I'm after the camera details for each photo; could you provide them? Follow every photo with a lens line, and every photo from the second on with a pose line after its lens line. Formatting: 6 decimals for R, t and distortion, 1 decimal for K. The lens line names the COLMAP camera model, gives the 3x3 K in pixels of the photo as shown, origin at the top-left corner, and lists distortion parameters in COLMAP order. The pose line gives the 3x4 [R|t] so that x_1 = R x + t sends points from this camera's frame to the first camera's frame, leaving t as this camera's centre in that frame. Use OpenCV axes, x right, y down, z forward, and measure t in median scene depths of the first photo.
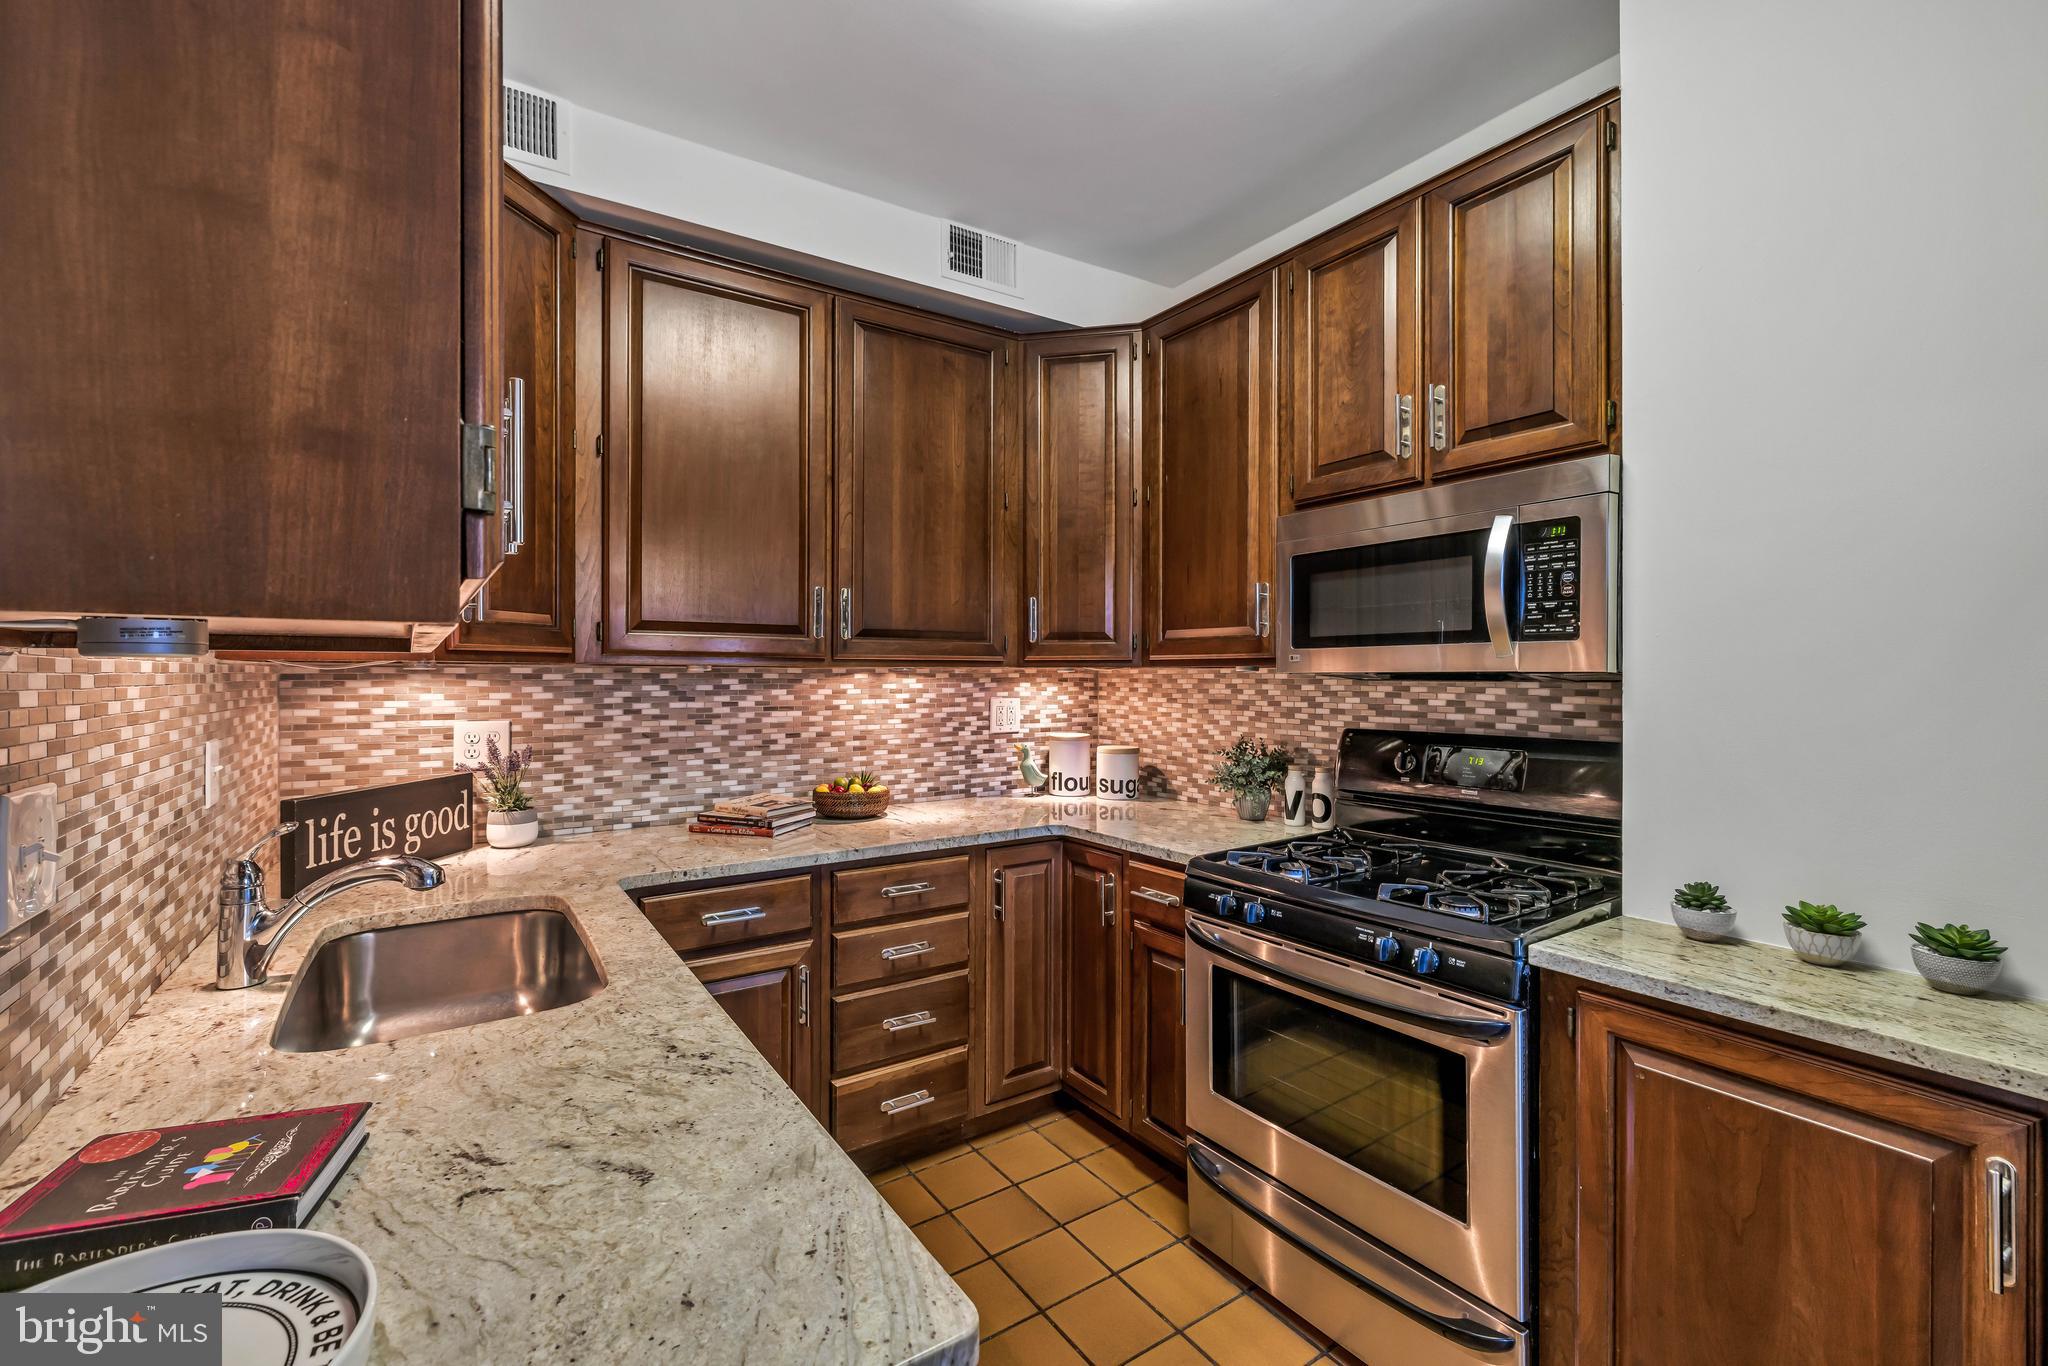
lens RADIAL K [[866.9, 0, 1071.9], [0, 866.9, 675.8], [0, 0, 1]] dist [-0.003362, 0.000029]
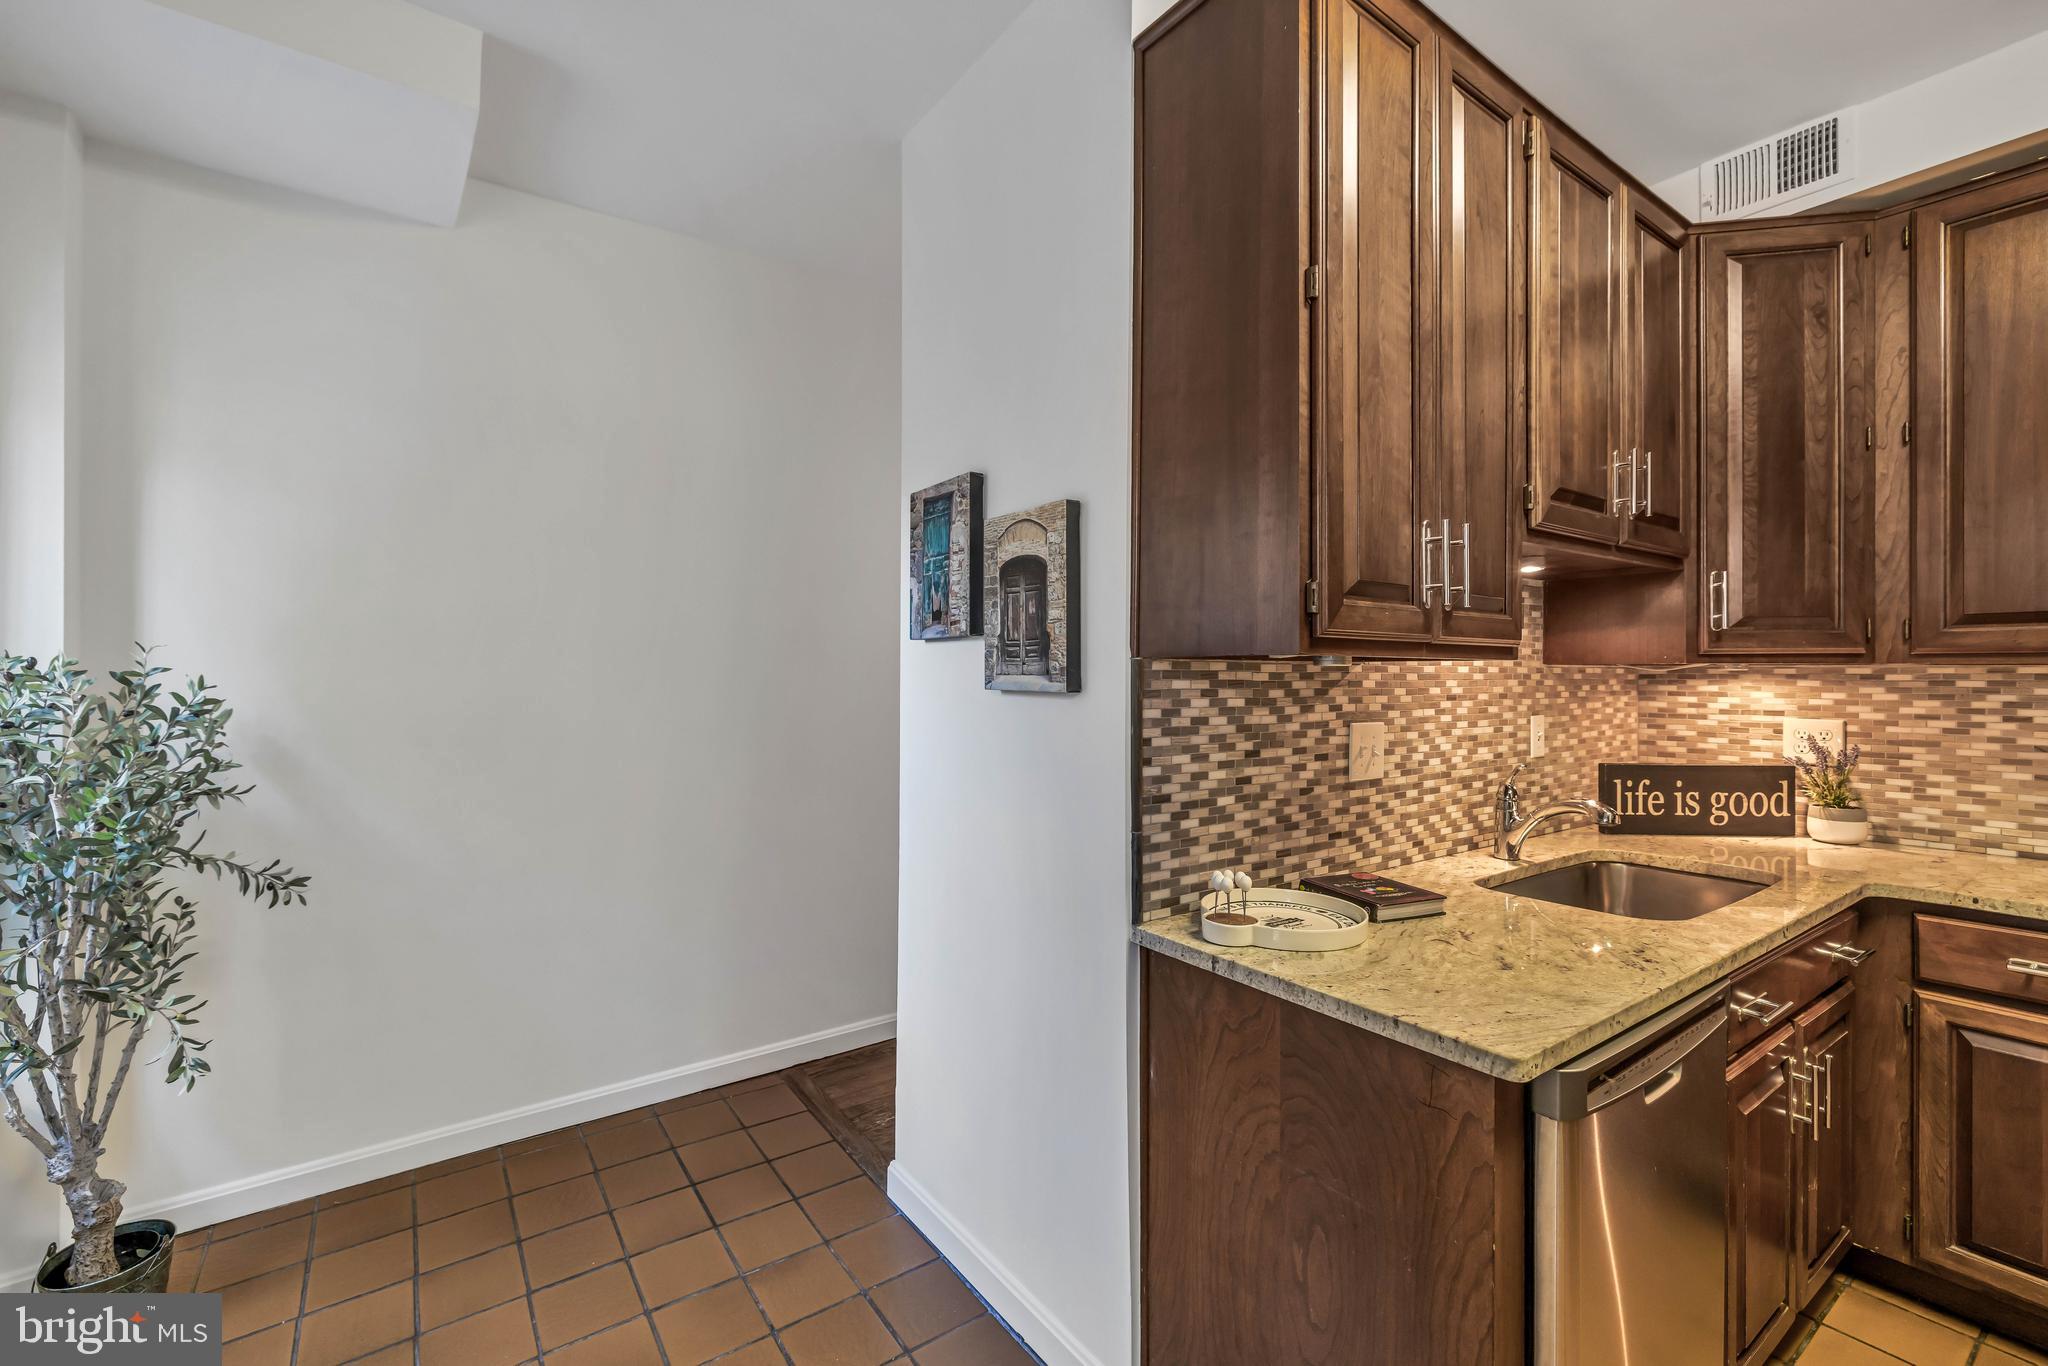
lens RADIAL K [[891.0, 0, 975.3], [0, 891.0, 670.3], [0, 0, 1]] dist [0.001520, 0.000058]
pose [[-0.009213, -0.004842, -0.999946, 0.374438], [-0.003825, 0.999981, -0.004807, 0.001891], [0.999950, 0.003781, -0.009231, -0.008427]]
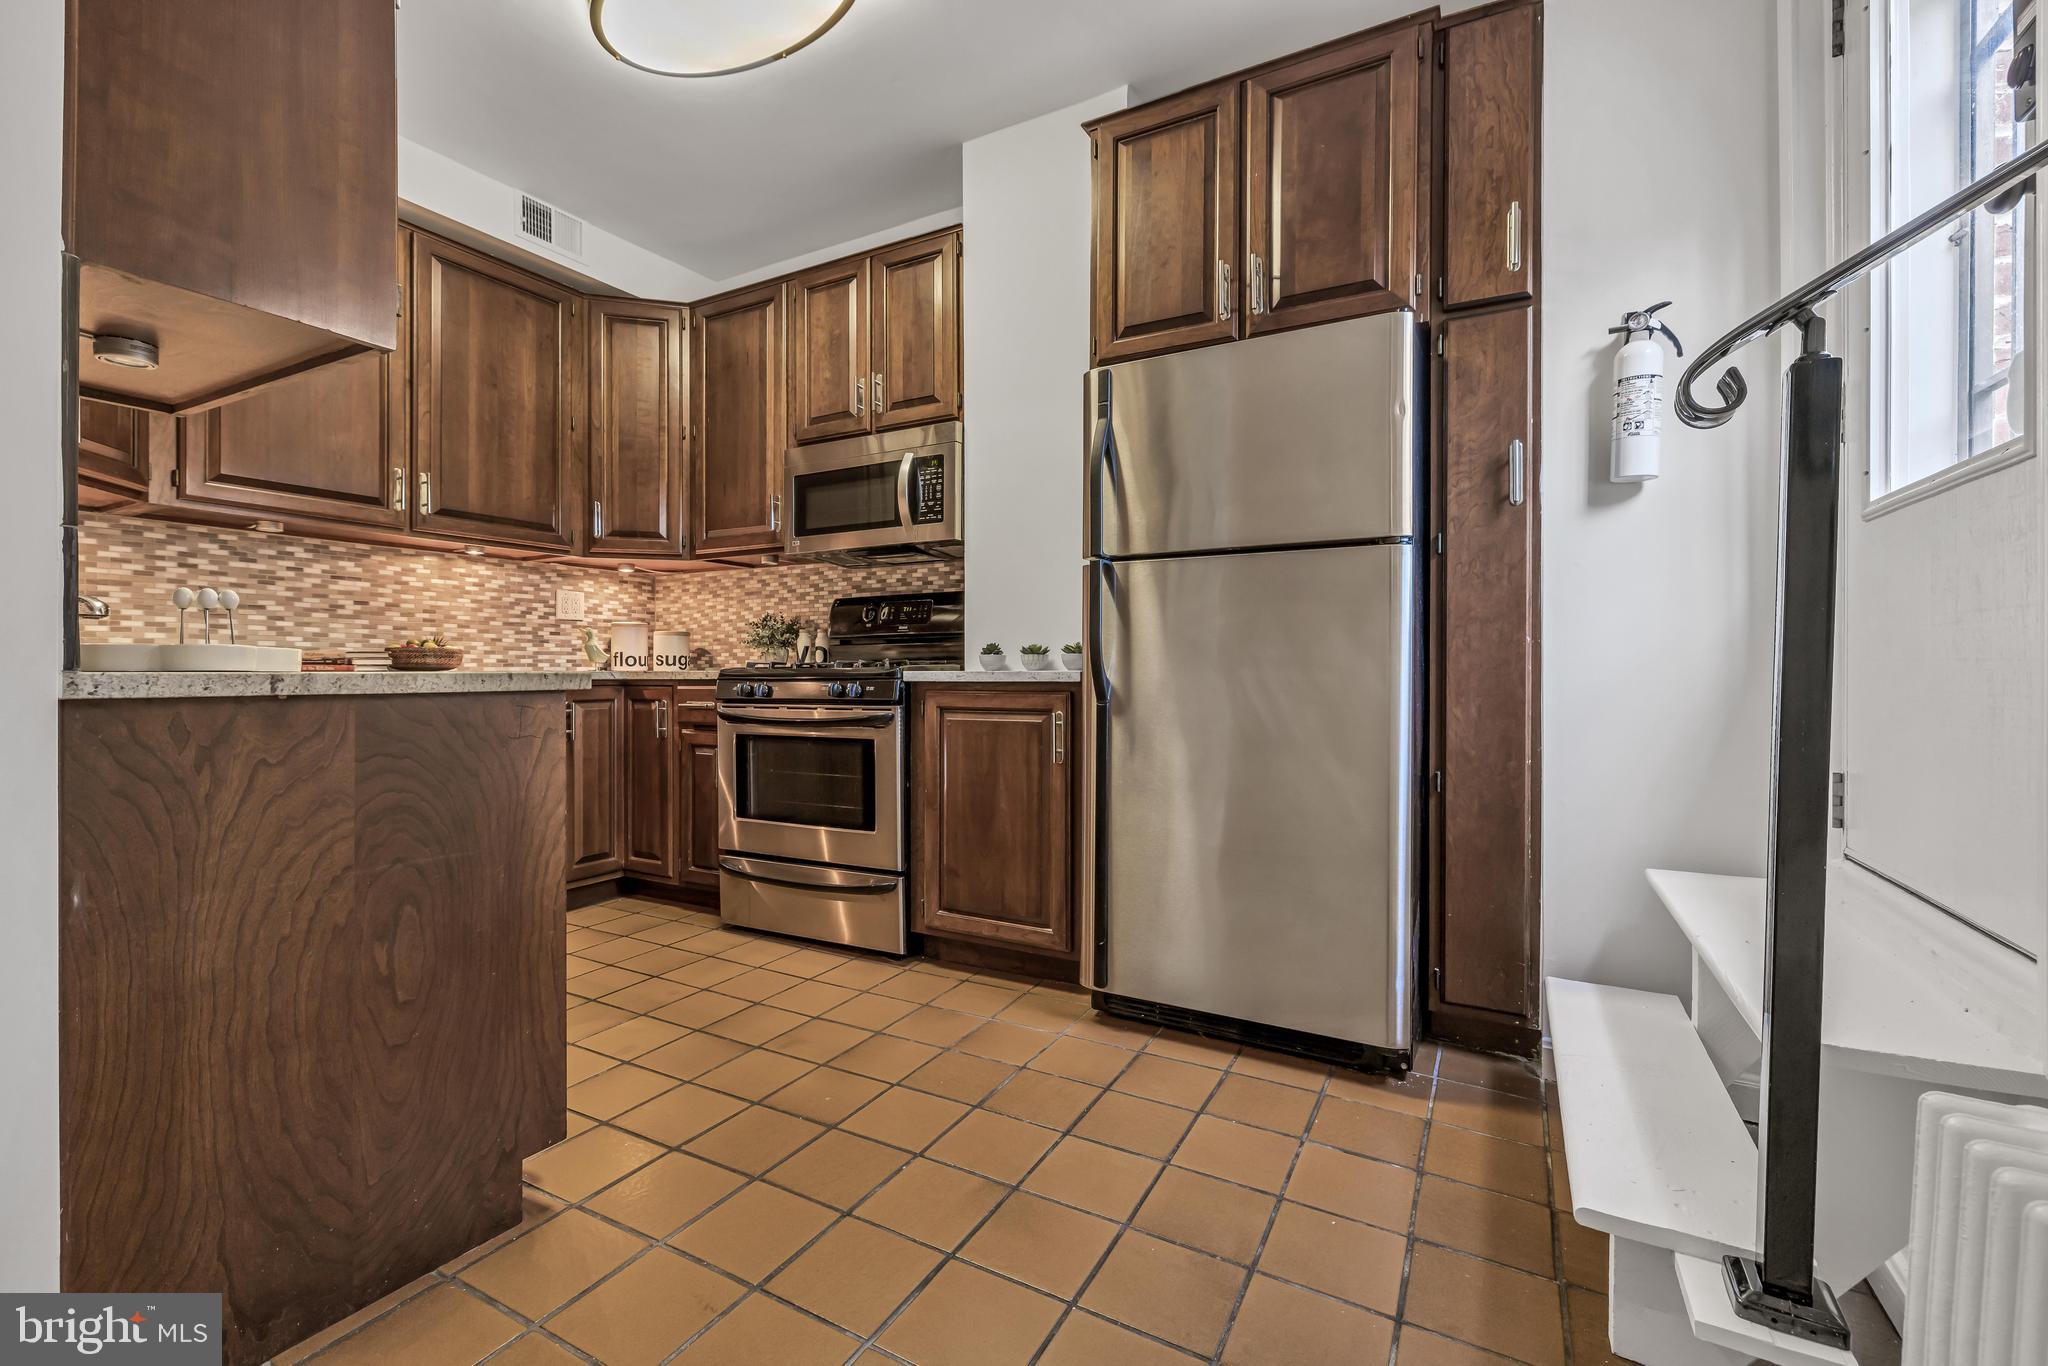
lens RADIAL K [[799.4, 0, 1028.0], [0, 799.4, 655.6], [0, 0, 1]] dist [-0.000717, -0.000149]
pose [[0.895739, -0.002888, 0.444571, -0.000803], [0.003407, 0.999994, -0.000370, 0.161125], [-0.444567, 0.001846, 0.895744, -0.389909]]
